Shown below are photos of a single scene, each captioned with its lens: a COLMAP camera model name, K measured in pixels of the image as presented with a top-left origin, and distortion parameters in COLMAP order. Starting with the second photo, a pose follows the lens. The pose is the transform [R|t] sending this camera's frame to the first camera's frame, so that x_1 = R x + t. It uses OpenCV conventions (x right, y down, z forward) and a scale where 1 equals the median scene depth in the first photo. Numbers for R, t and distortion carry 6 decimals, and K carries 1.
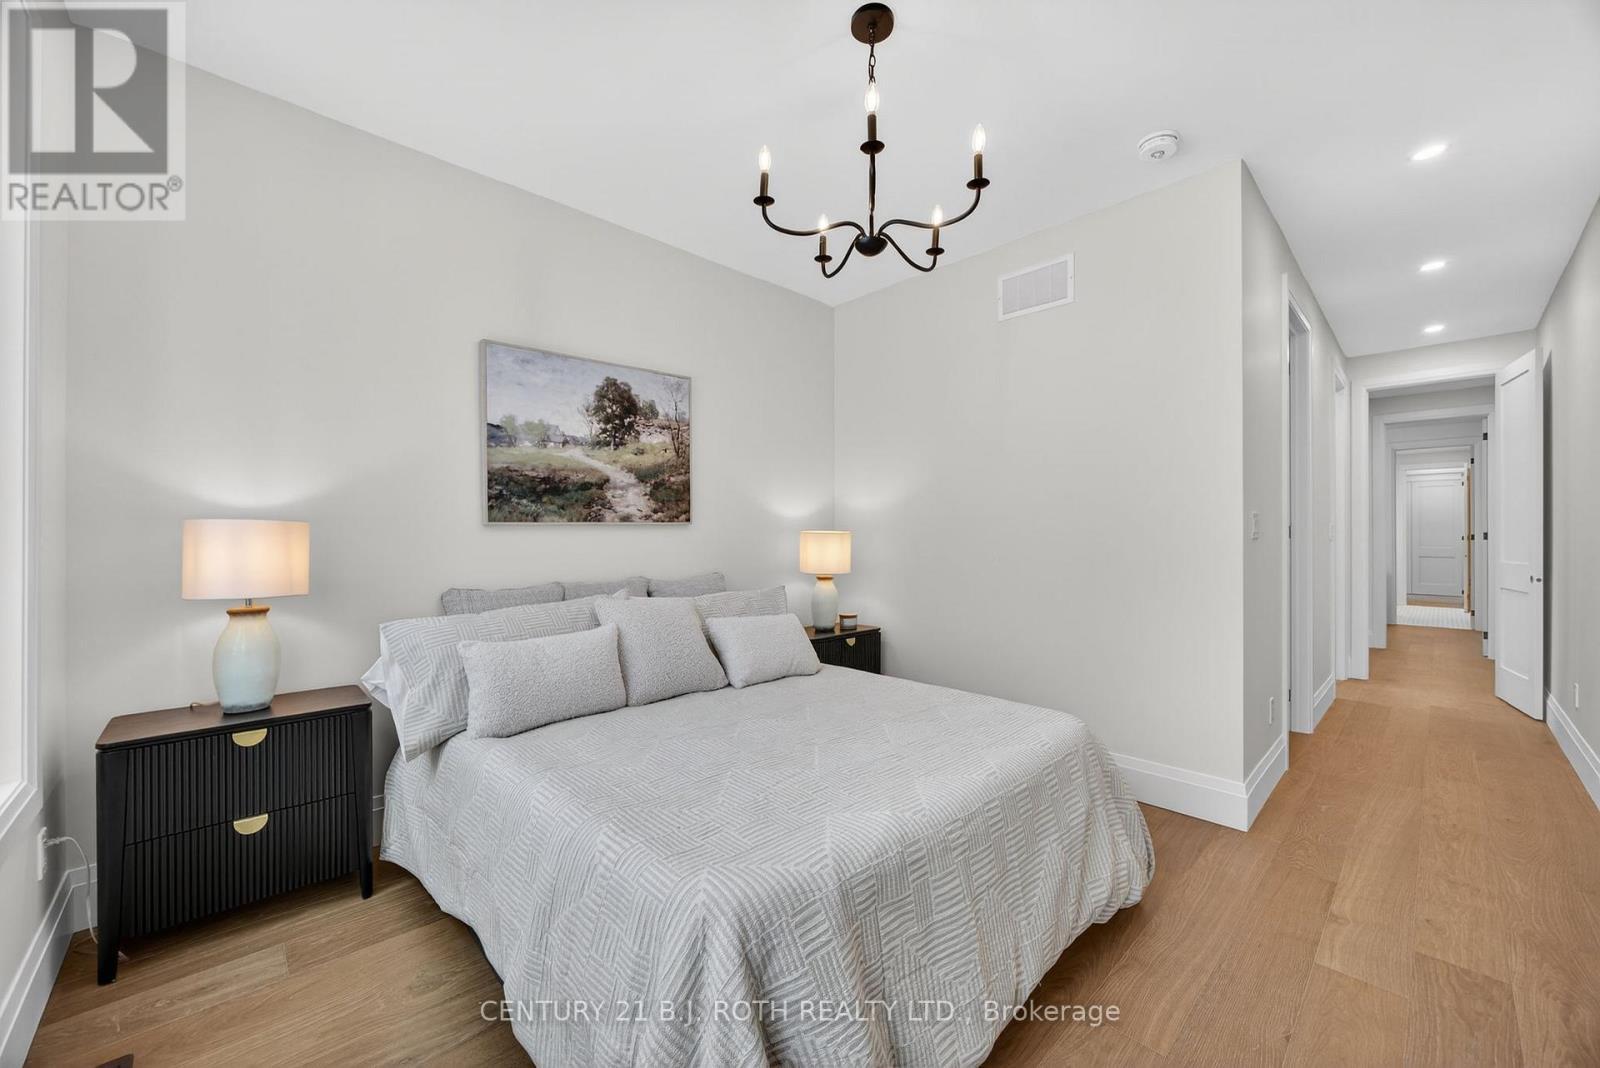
lens RADIAL K [[646.3, 0, 800.0], [0, 646.3, 534.0], [0, 0, 1]] dist [0.014884, 0.000128]
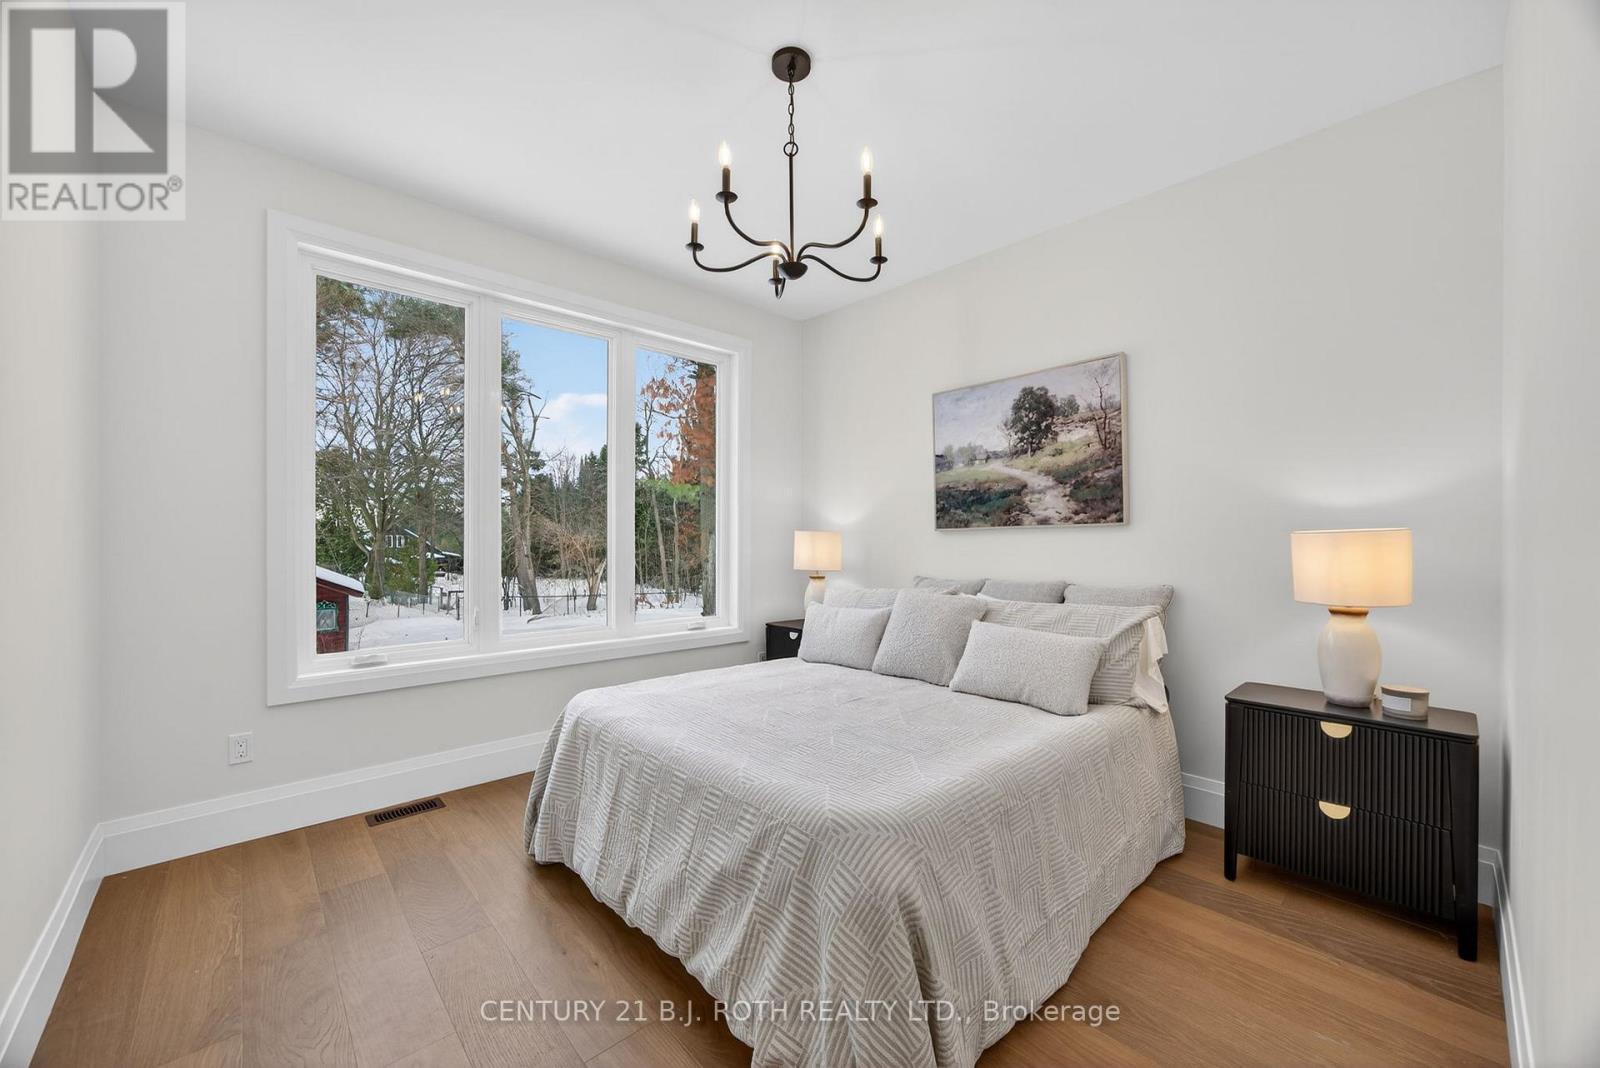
lens RADIAL K [[617.9, 0, 809.6], [0, 617.9, 546.0], [0, 0, 1]] dist [-0.003619, -0.000056]
pose [[0.001262, 0.010686, -0.999942, 0.698487], [0.002280, 0.999940, 0.010689, 0.002936], [0.999997, -0.002293, 0.001238, 0.639668]]
